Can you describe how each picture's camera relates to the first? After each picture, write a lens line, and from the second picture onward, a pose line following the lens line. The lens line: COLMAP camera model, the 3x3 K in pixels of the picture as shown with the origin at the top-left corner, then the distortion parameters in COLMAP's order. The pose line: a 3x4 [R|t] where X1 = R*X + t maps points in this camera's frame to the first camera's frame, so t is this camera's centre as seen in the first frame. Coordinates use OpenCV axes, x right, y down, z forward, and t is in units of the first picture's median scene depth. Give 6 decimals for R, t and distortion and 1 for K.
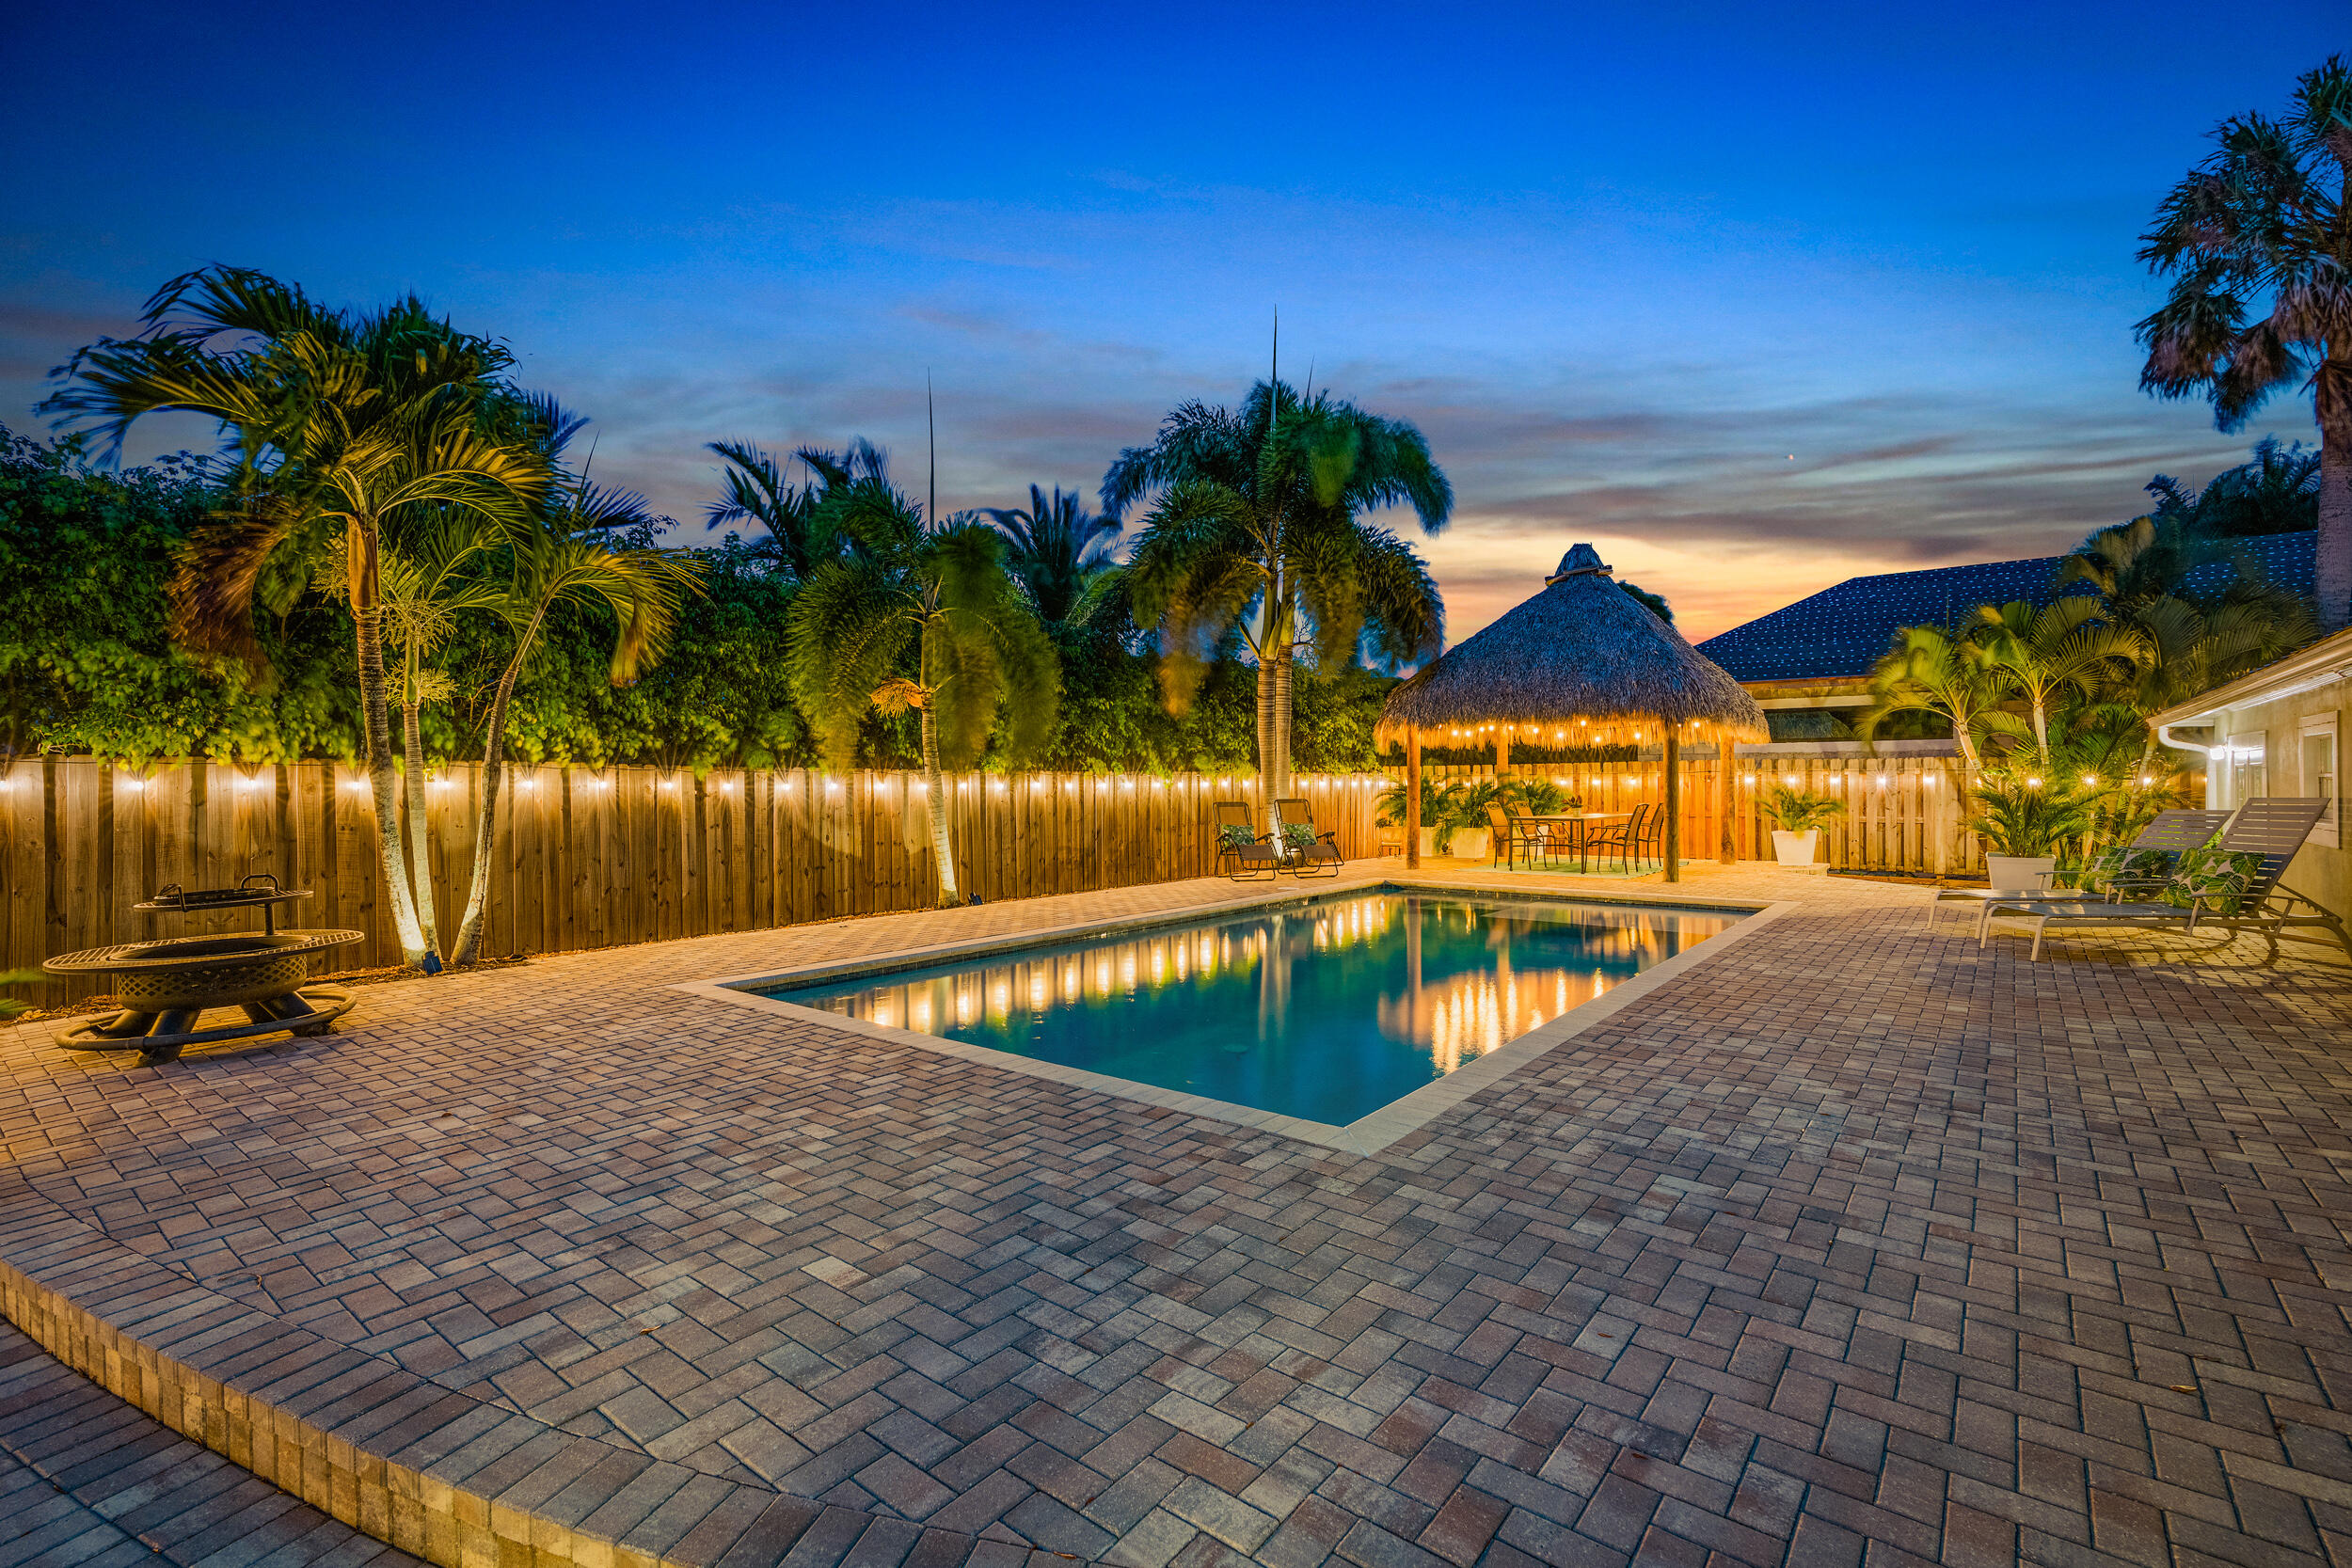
lens RADIAL K [[1092.9, 0, 1176.0], [0, 1092.9, 784.0], [0, 0, 1]] dist [-0.004521, -0.000523]
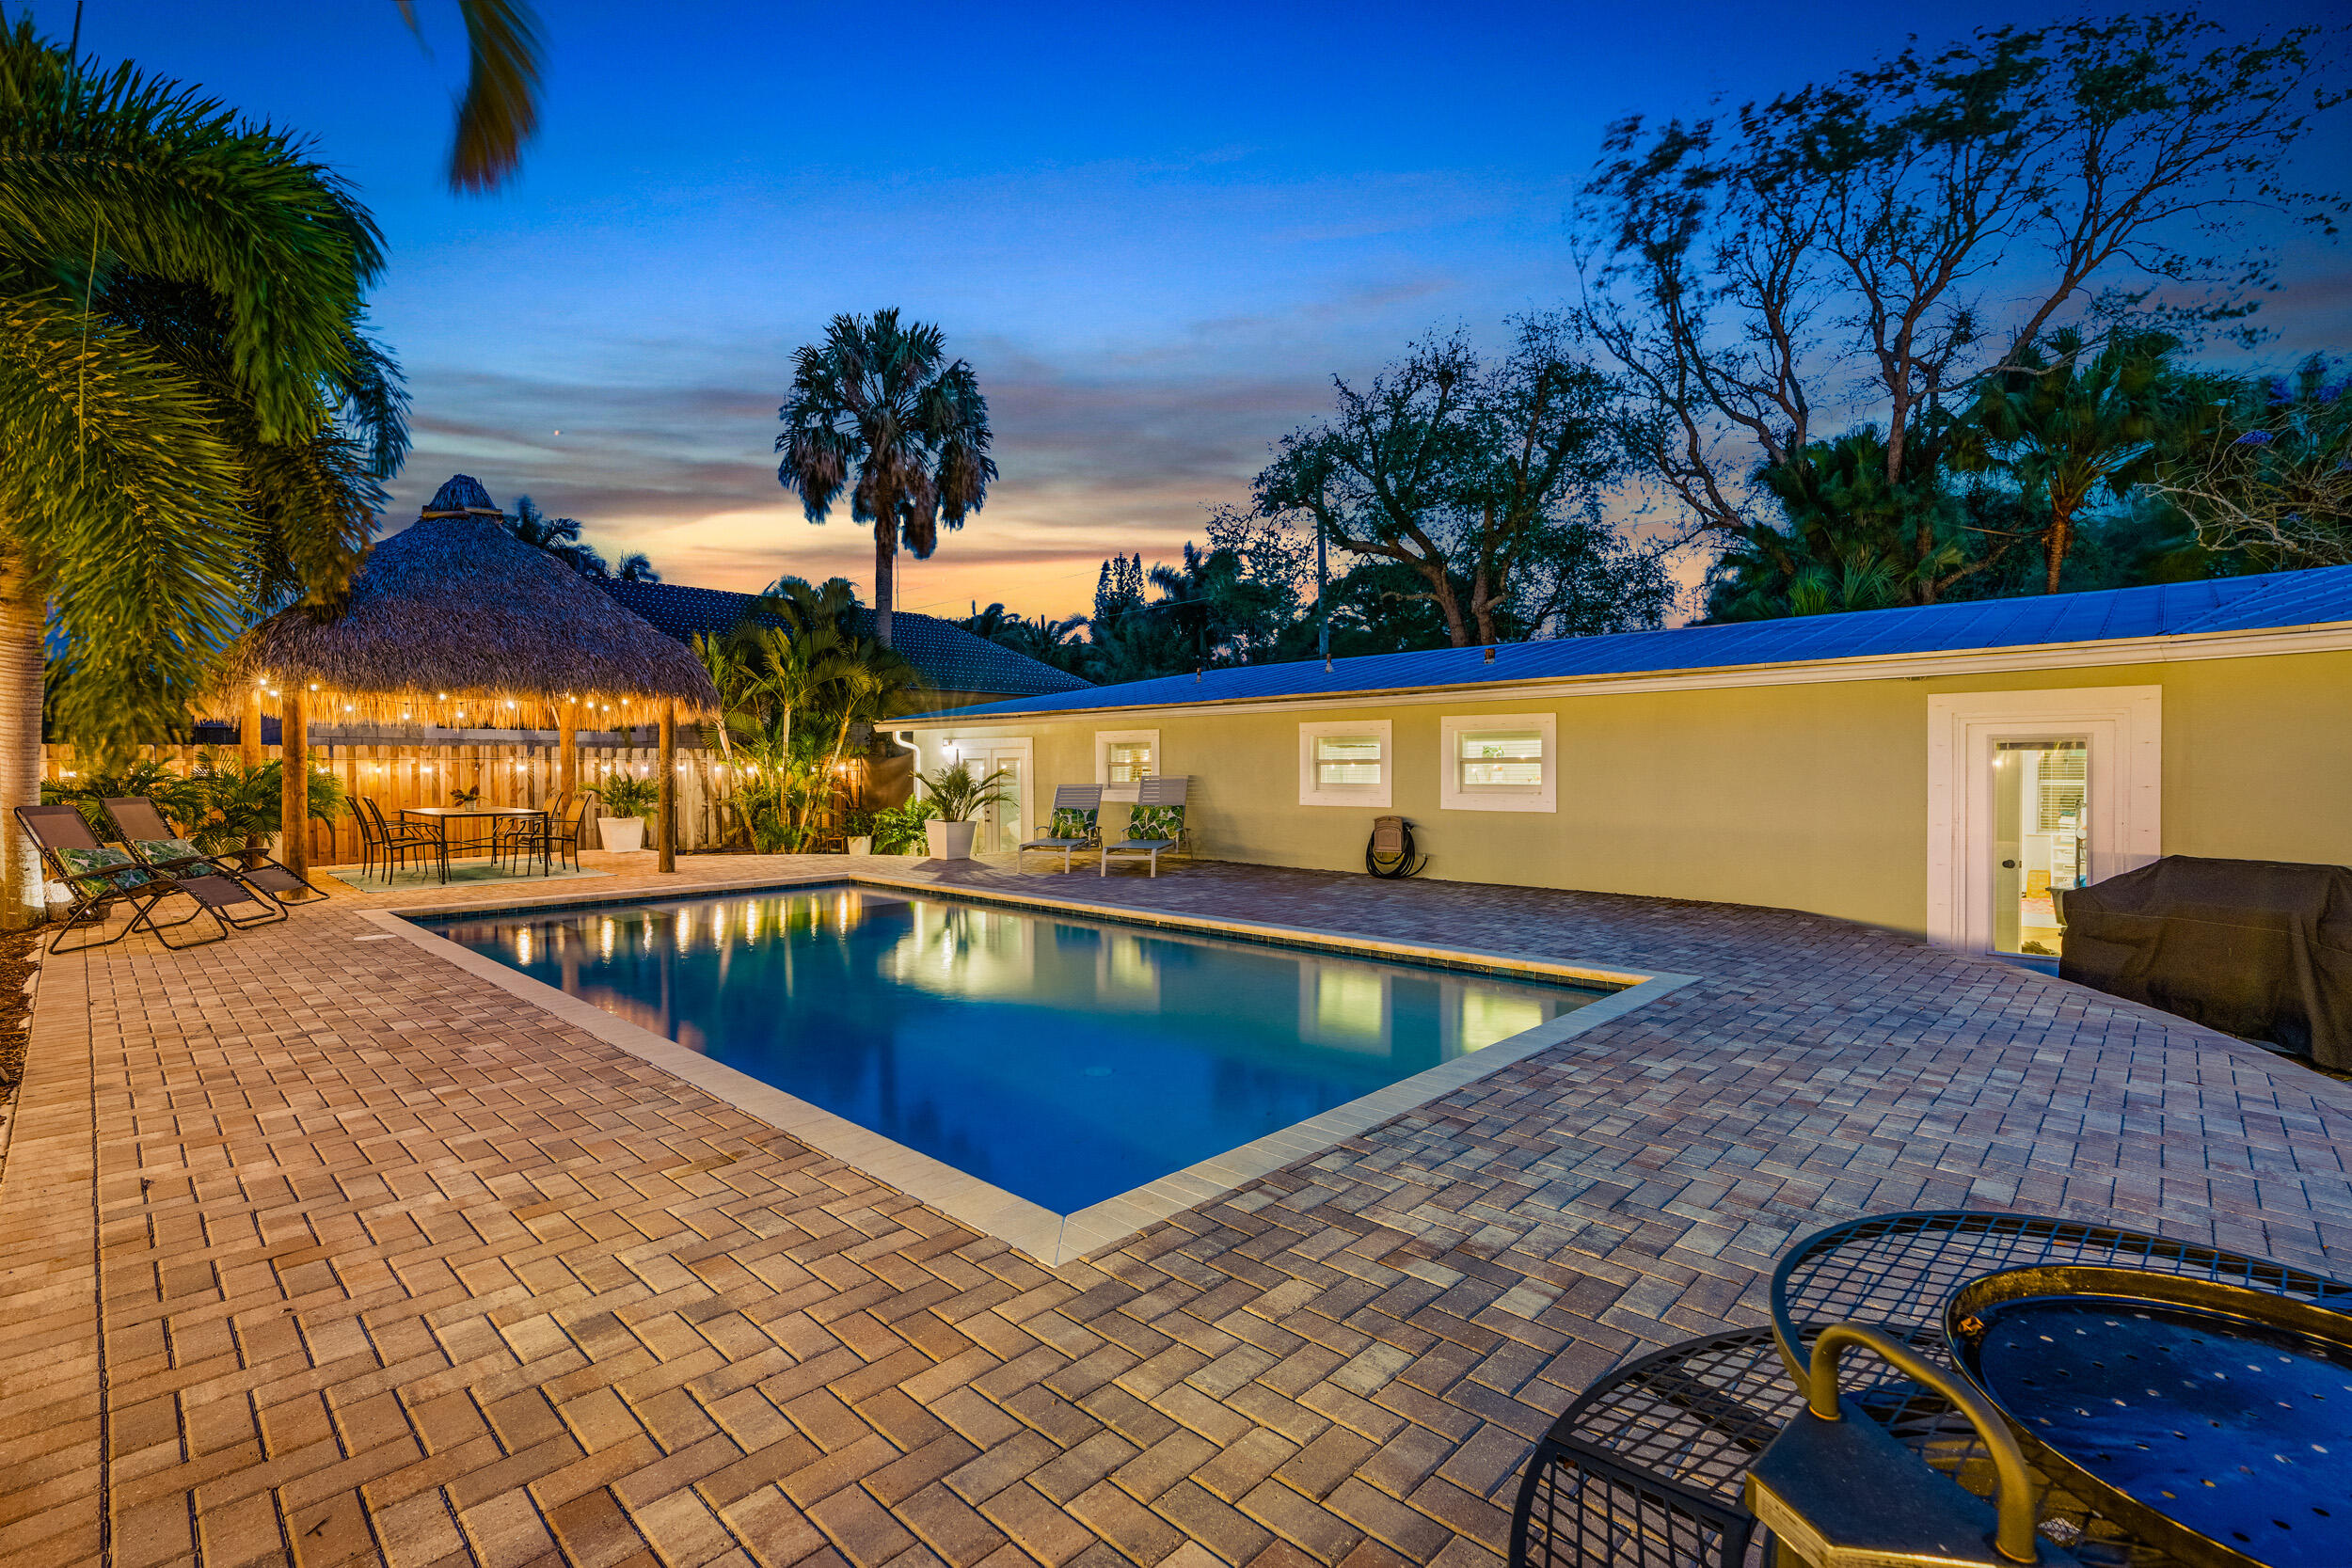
lens RADIAL K [[1050.0, 0, 1176.0], [0, 1050.0, 784.0], [0, 0, 1]] dist [-0.000378, -0.000059]
pose [[0.108055, -0.013768, 0.994050, -0.471147], [0.003611, 0.999903, 0.013456, -0.000099], [-0.994138, 0.002135, 0.108094, 0.496088]]
